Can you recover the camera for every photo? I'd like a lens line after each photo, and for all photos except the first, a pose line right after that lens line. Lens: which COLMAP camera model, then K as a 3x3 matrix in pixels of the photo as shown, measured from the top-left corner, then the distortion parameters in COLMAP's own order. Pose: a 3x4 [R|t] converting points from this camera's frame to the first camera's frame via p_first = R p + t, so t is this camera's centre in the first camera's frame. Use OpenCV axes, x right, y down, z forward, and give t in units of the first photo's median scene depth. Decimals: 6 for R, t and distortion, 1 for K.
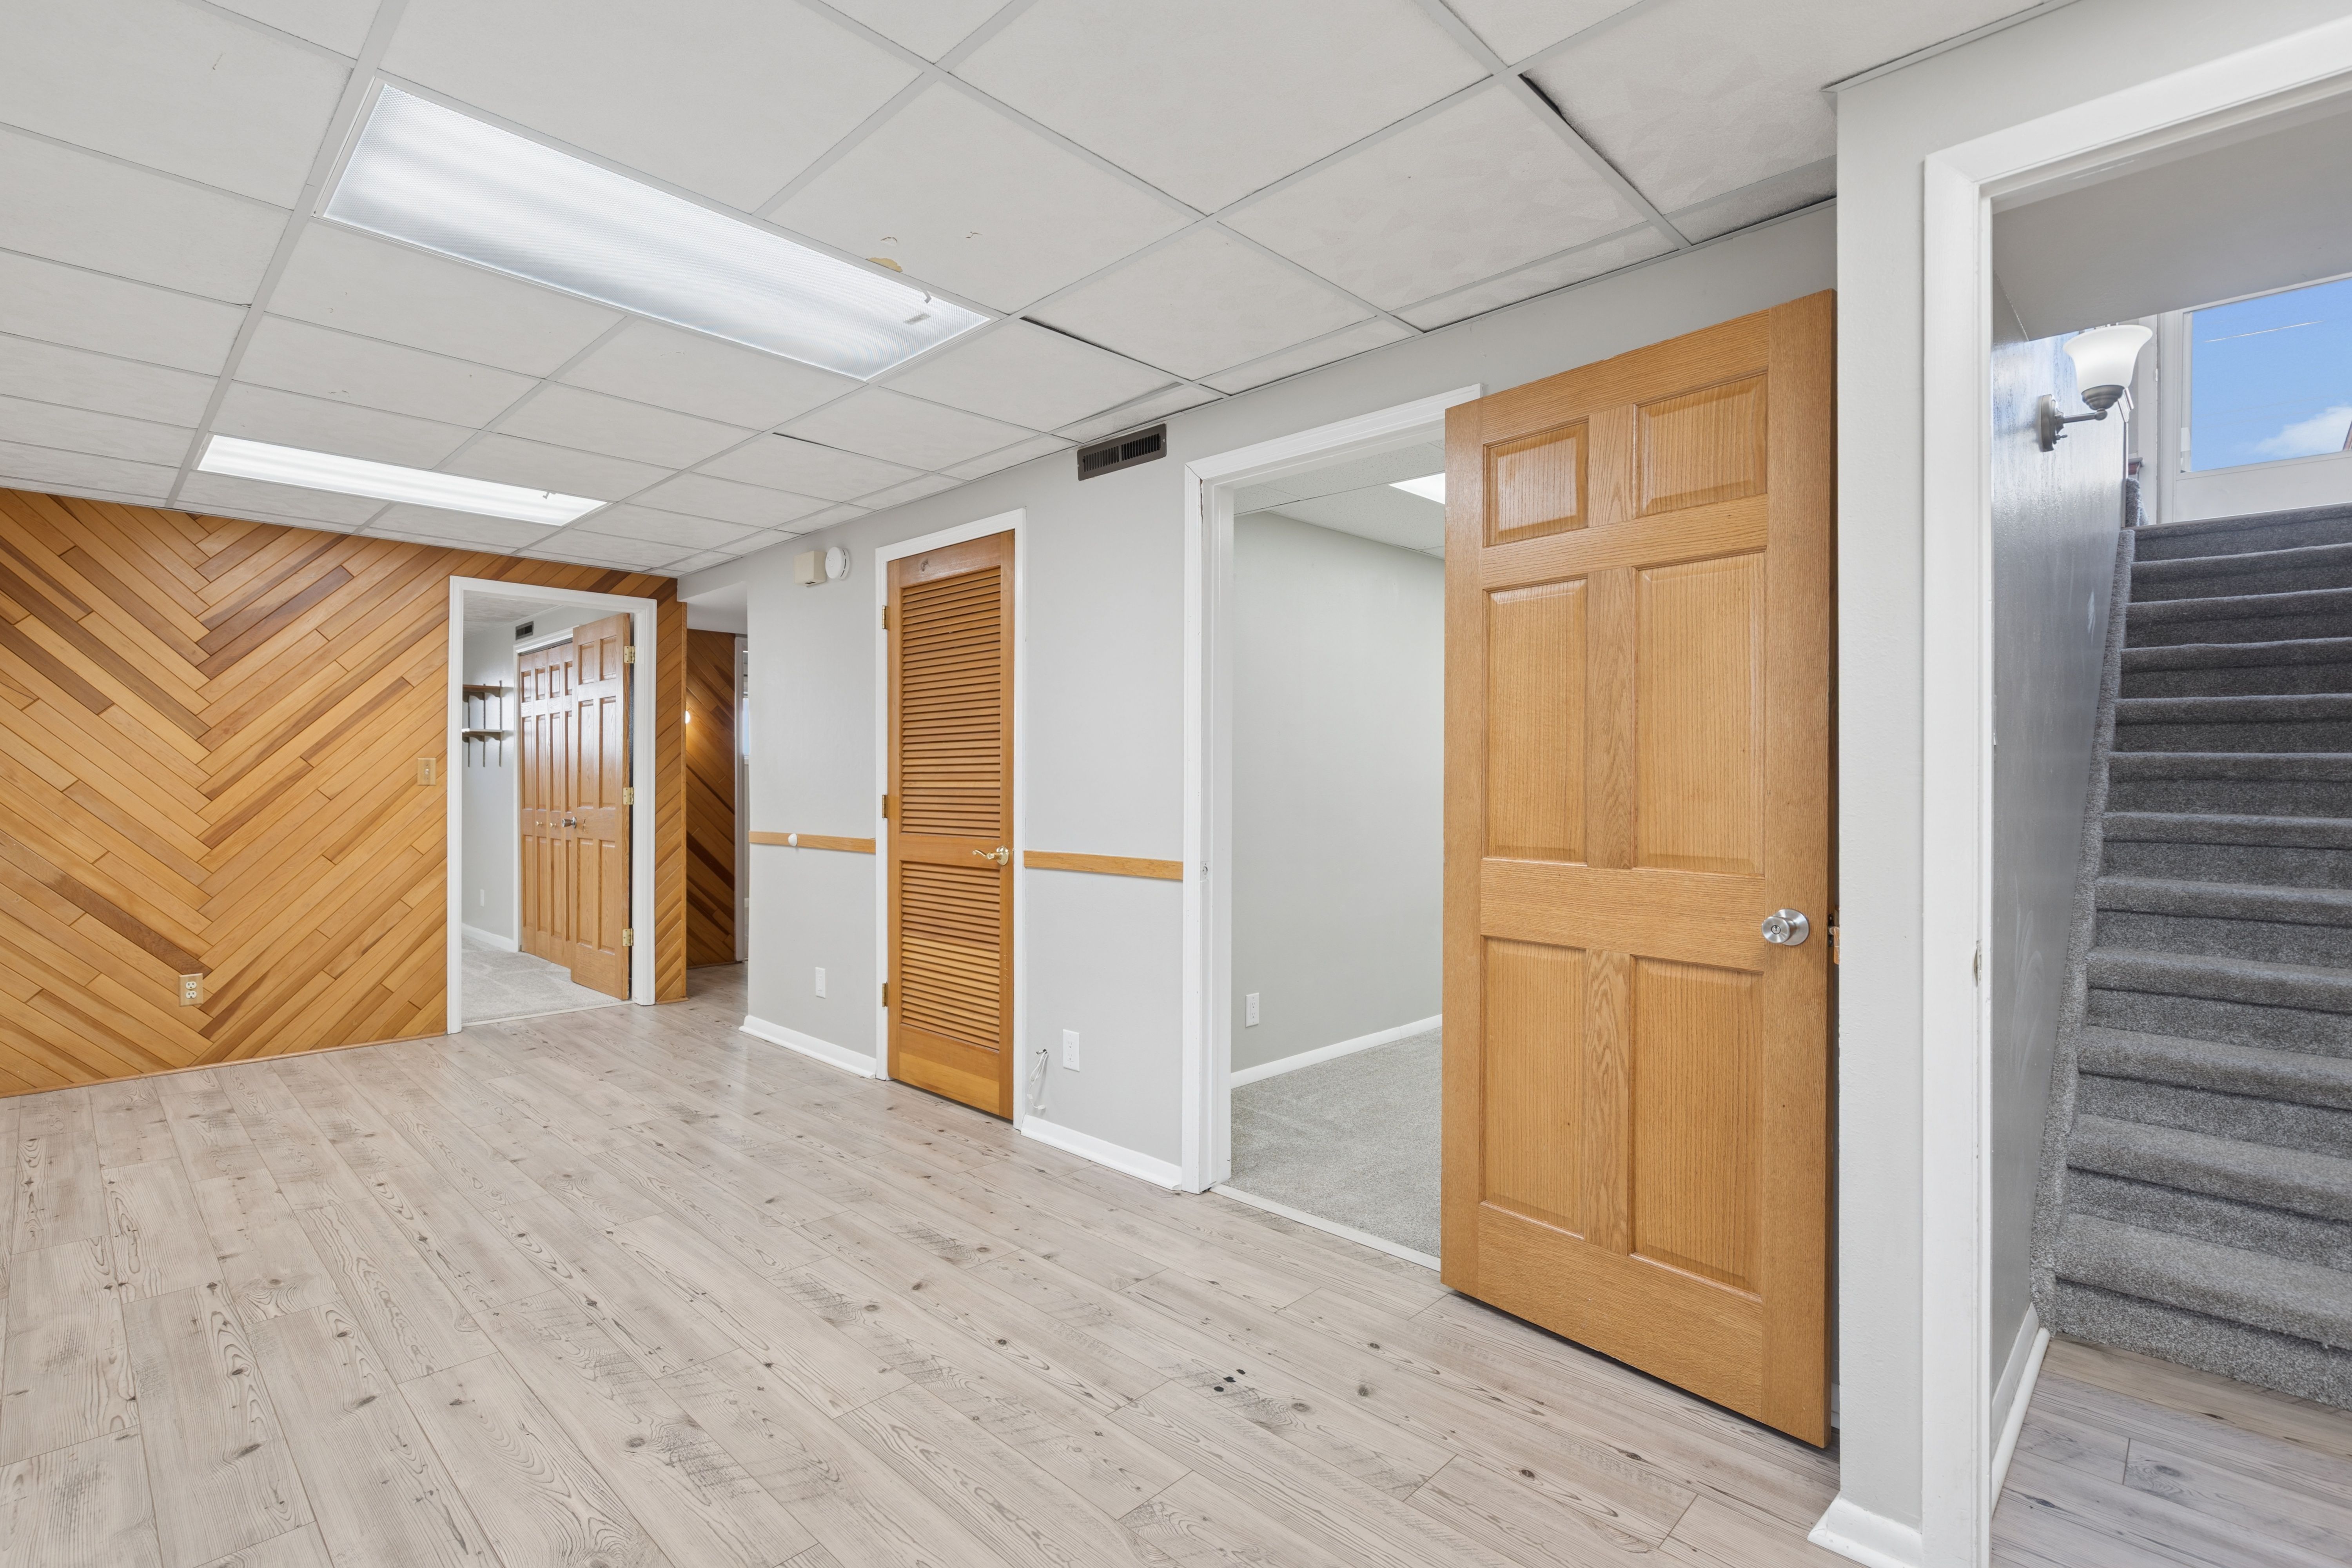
lens RADIAL K [[1072.5, 0, 1174.5], [0, 1072.5, 786.3], [0, 0, 1]] dist [-0.009251, 0.002450]
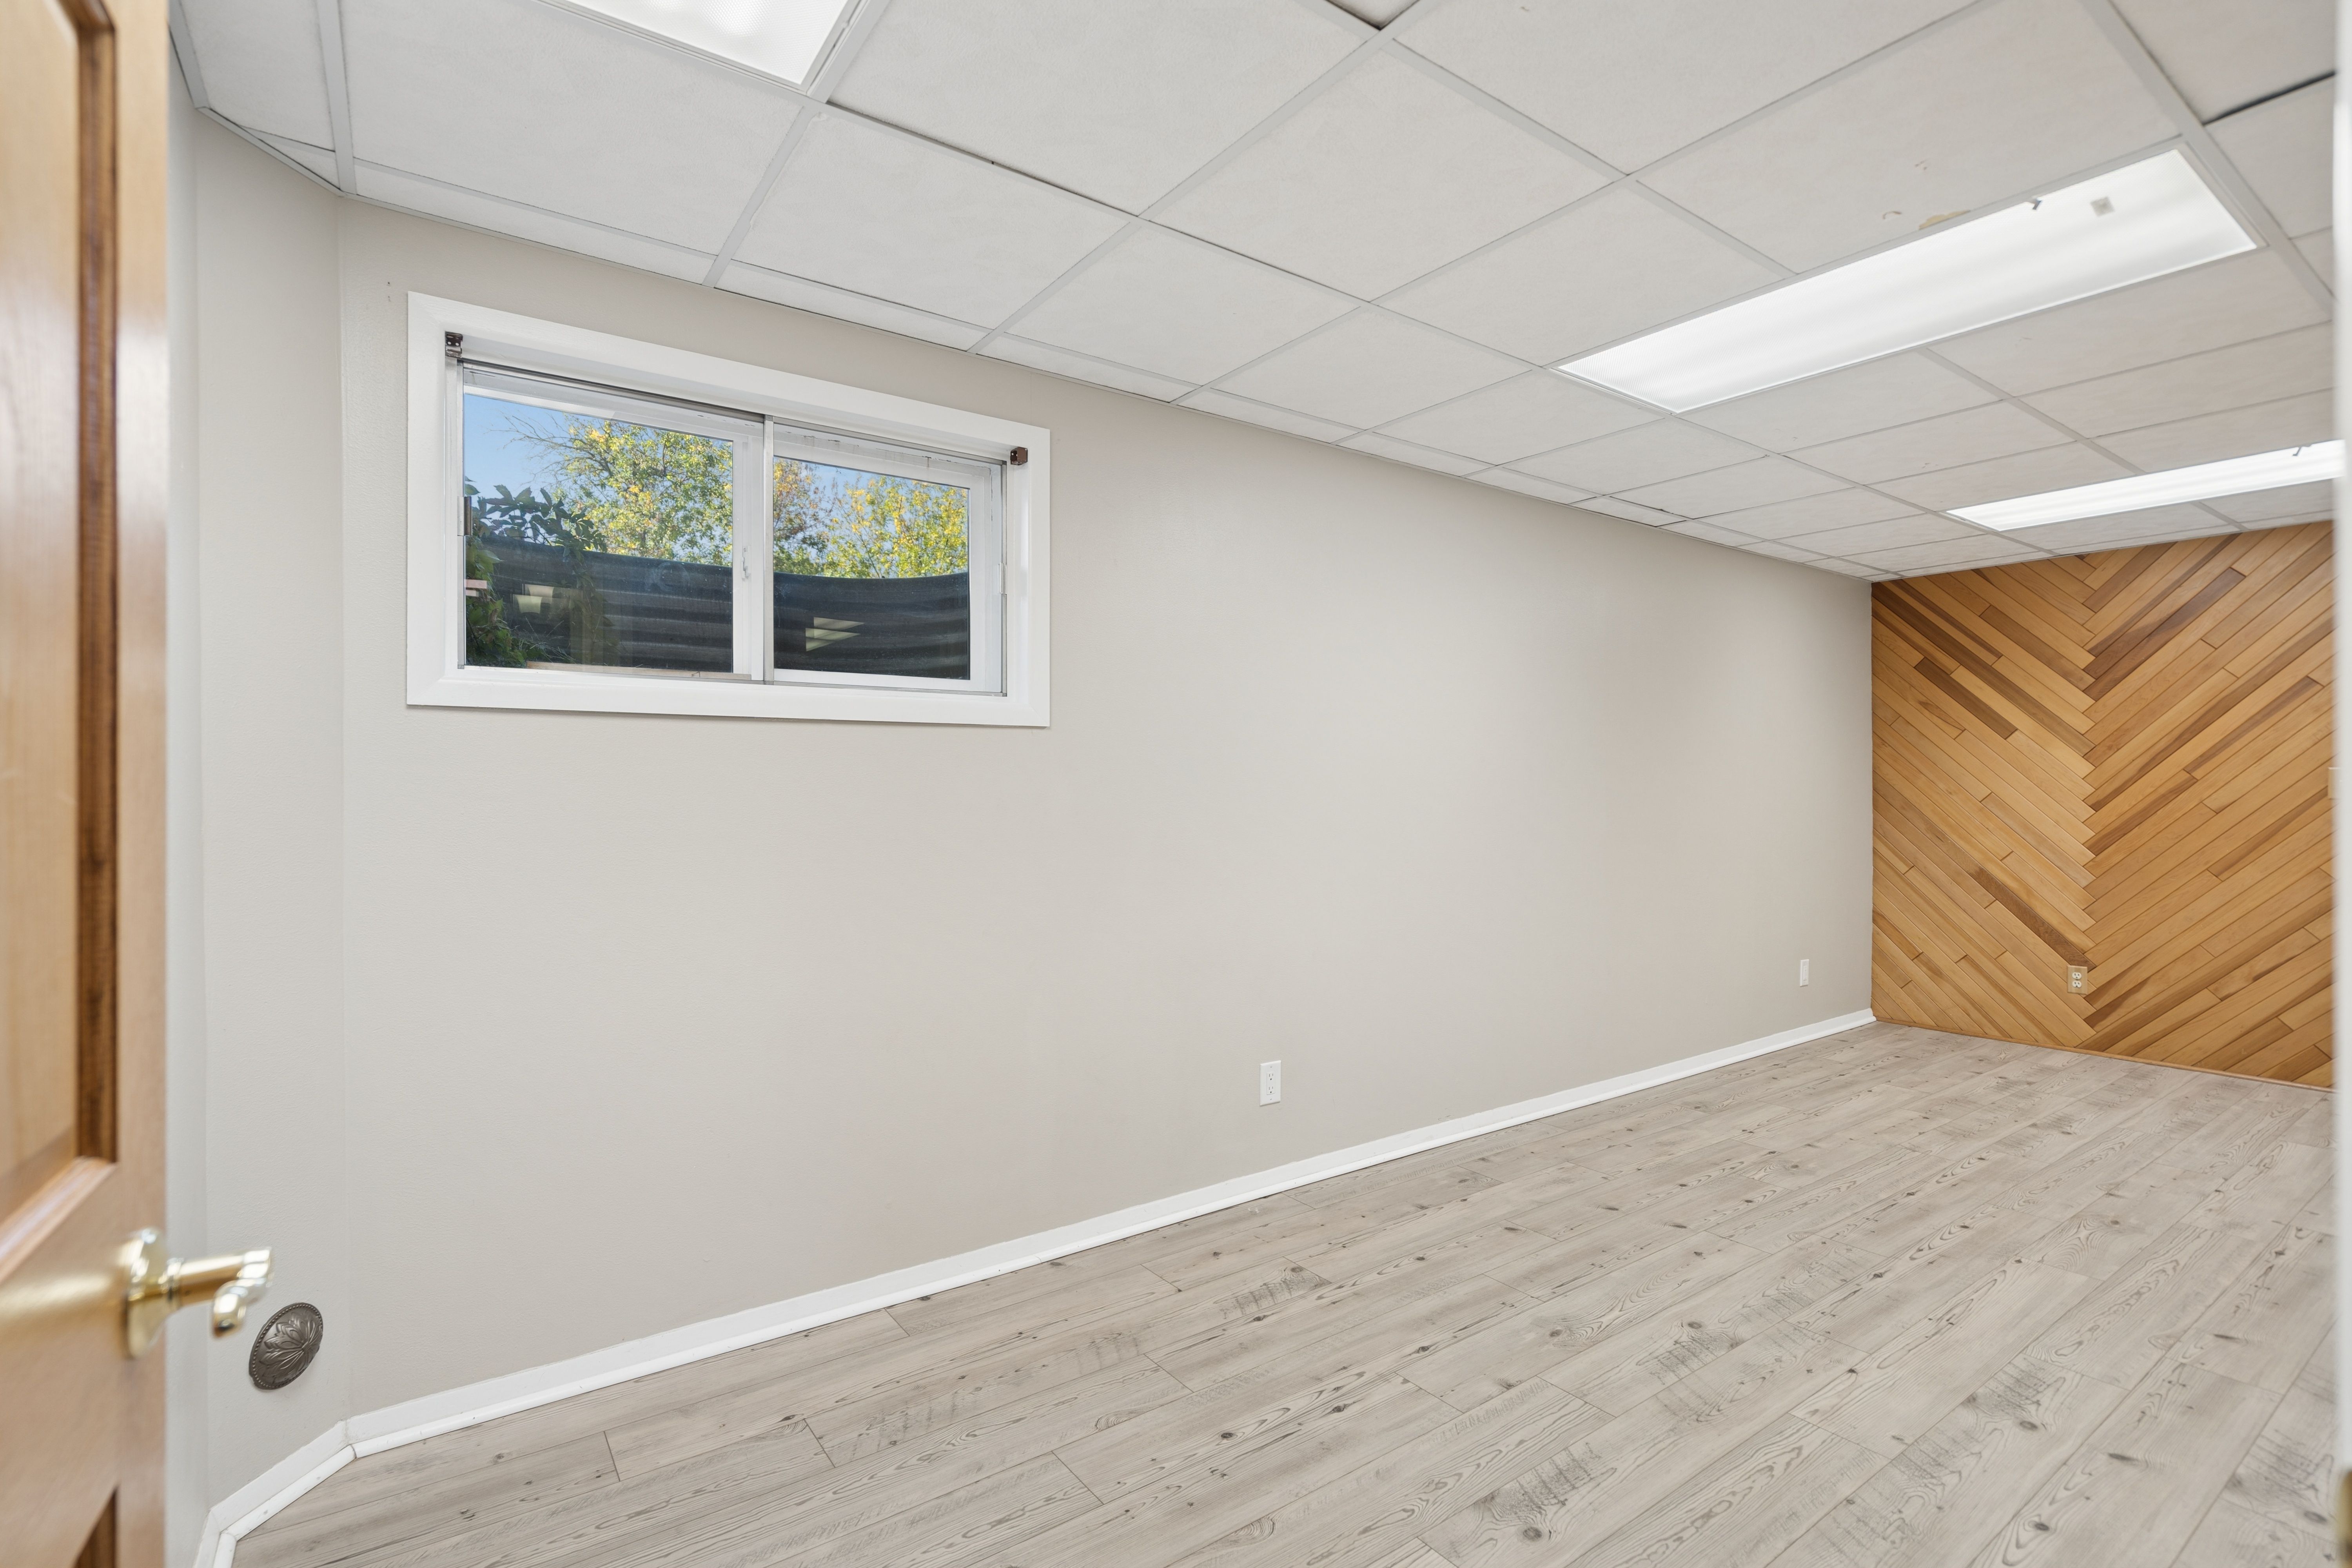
lens RADIAL K [[1072.5, 0, 1172.7], [0, 1072.5, 785.2], [0, 0, 1]] dist [-0.009251, 0.002450]
pose [[-0.183399, -0.000594, -0.983038, 0.348695], [0.000037, 1.000000, -0.000611, -0.012813], [0.983039, -0.000149, -0.183399, 0.264882]]
